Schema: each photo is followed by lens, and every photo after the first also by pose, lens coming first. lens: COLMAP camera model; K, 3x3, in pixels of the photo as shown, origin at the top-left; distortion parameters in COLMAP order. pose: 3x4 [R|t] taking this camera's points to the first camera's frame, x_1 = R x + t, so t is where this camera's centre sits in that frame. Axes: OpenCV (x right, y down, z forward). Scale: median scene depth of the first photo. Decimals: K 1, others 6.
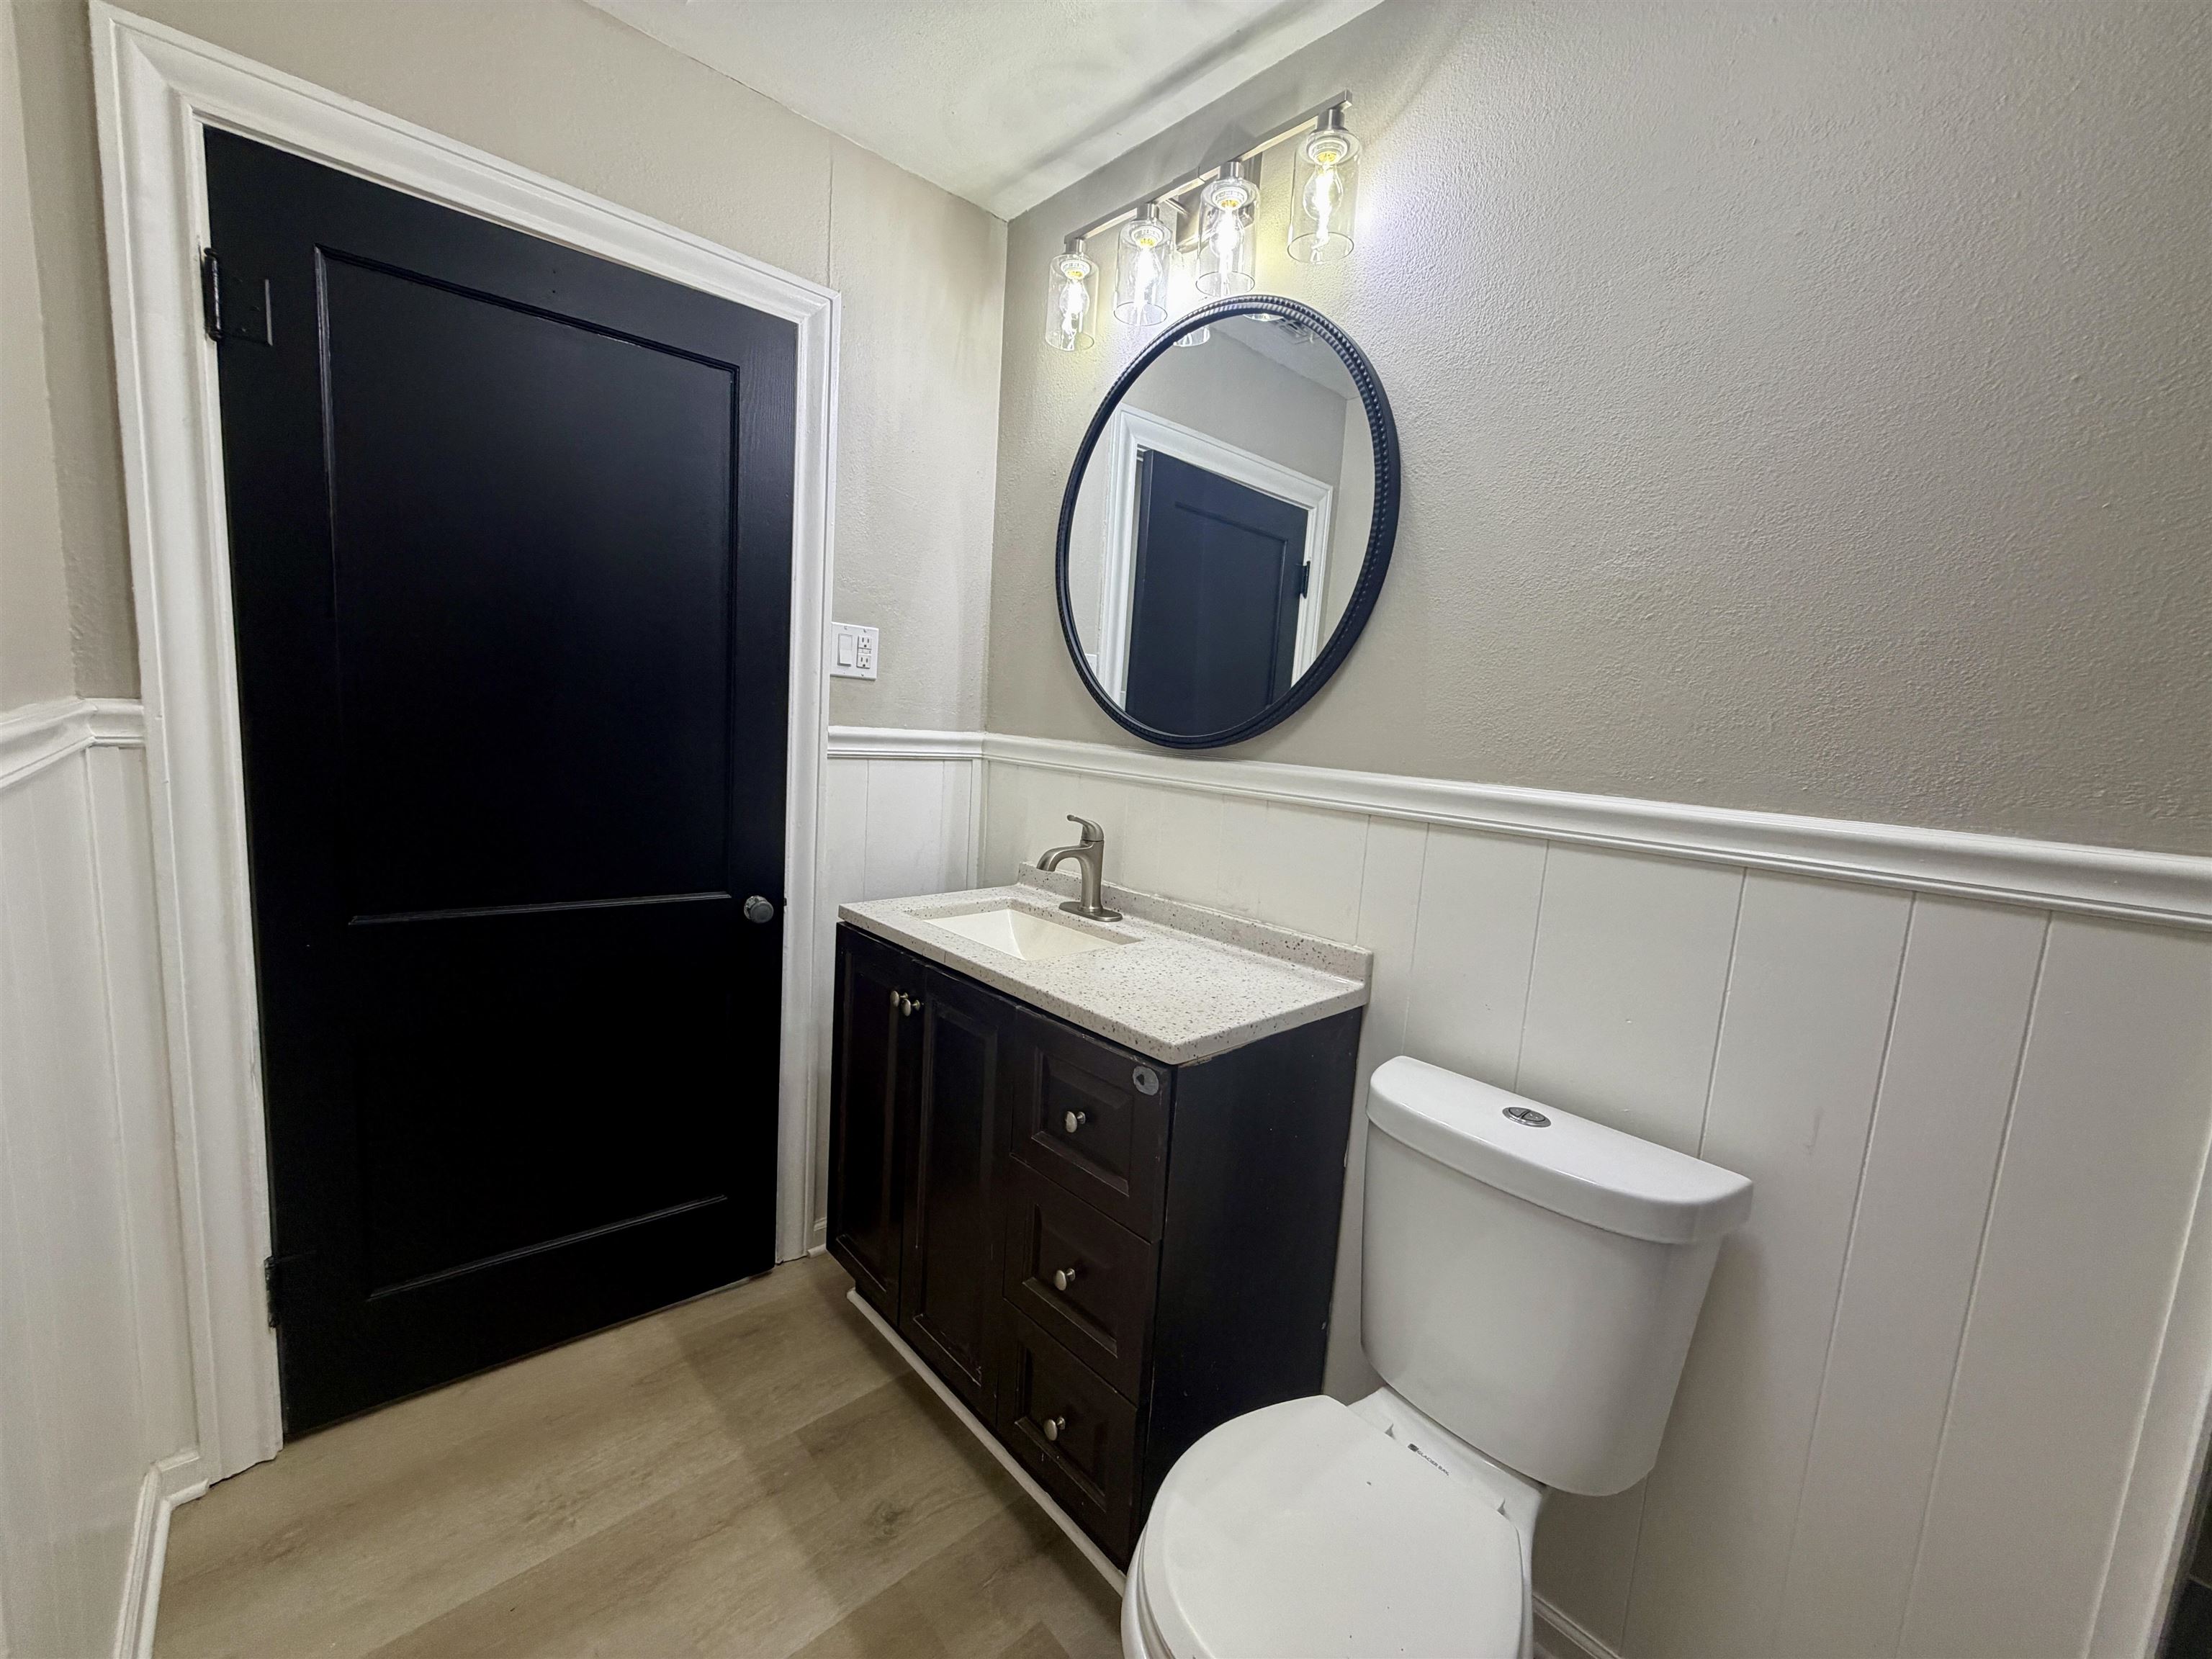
lens RADIAL K [[884.8, 0, 1107.0], [0, 884.8, 832.5], [0, 0, 1]] dist [0.000690, -0.000054]
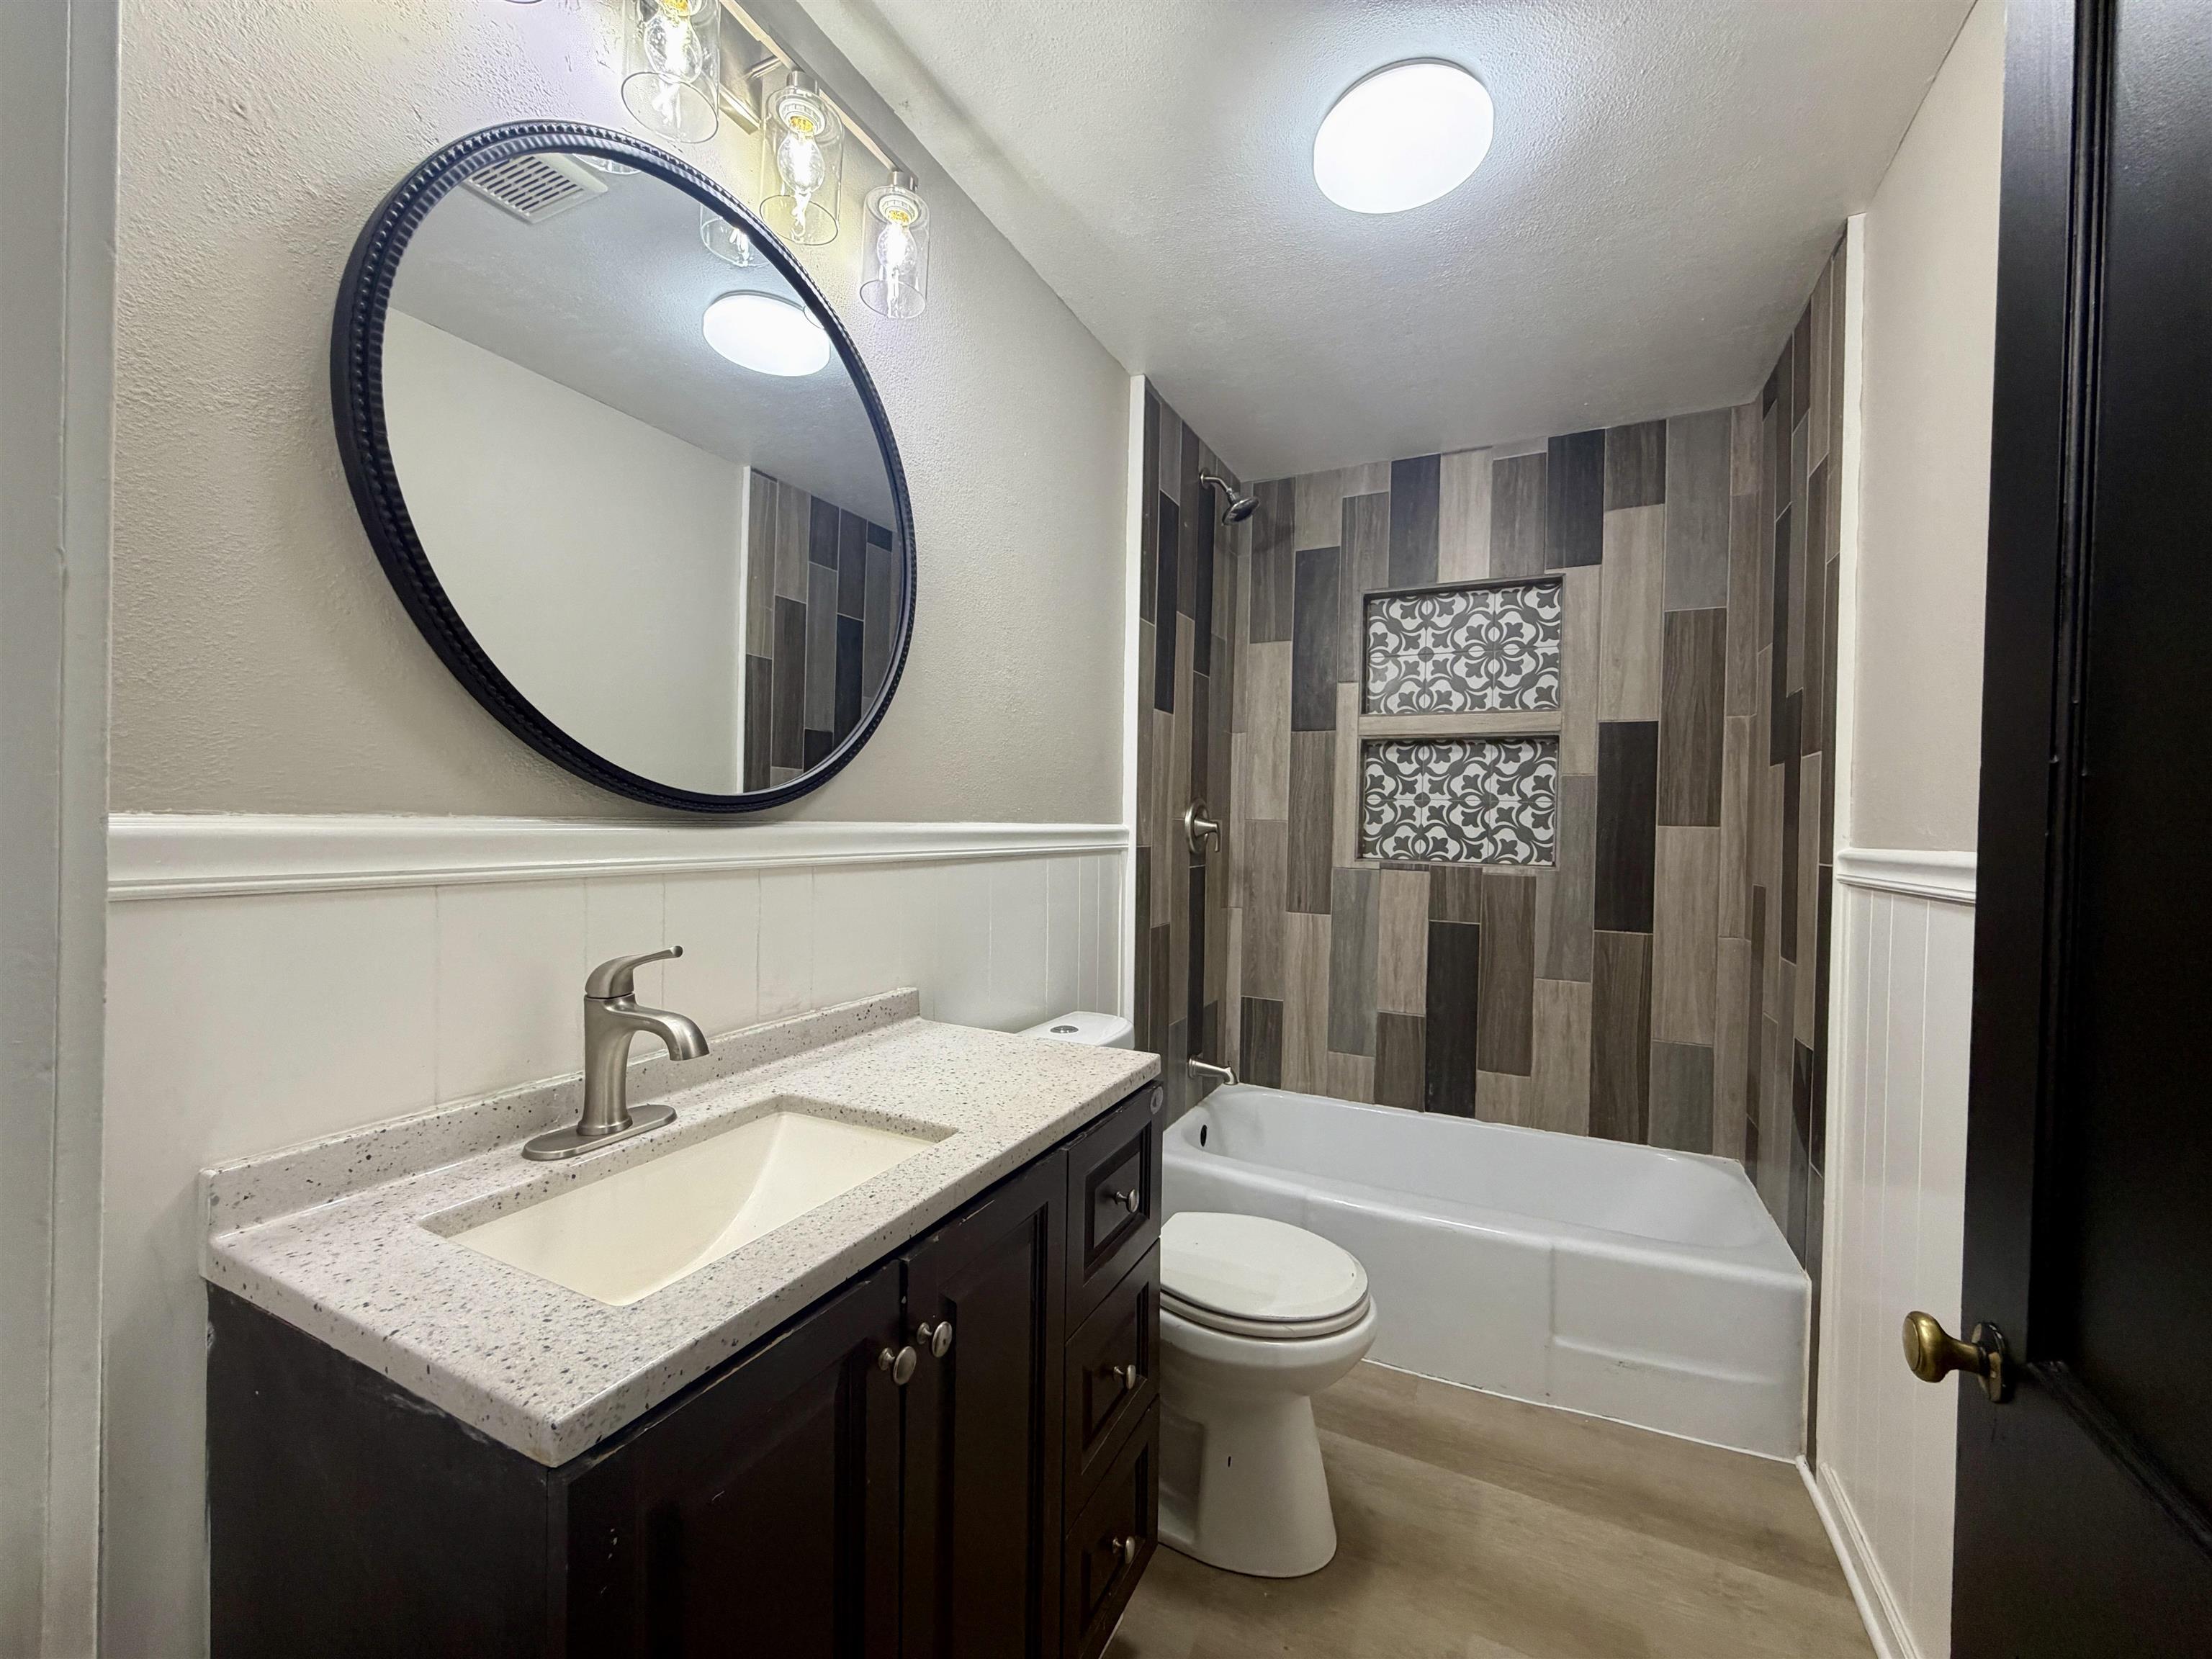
lens RADIAL K [[884.8, 0, 1106.9], [0, 884.8, 827.1], [0, 0, 1]] dist [0.000690, -0.000054]
pose [[-0.356191, -0.080214, 0.930964, -0.674035], [0.078512, 0.990216, 0.115358, -0.142792], [-0.931109, 0.114181, -0.346408, 0.985517]]
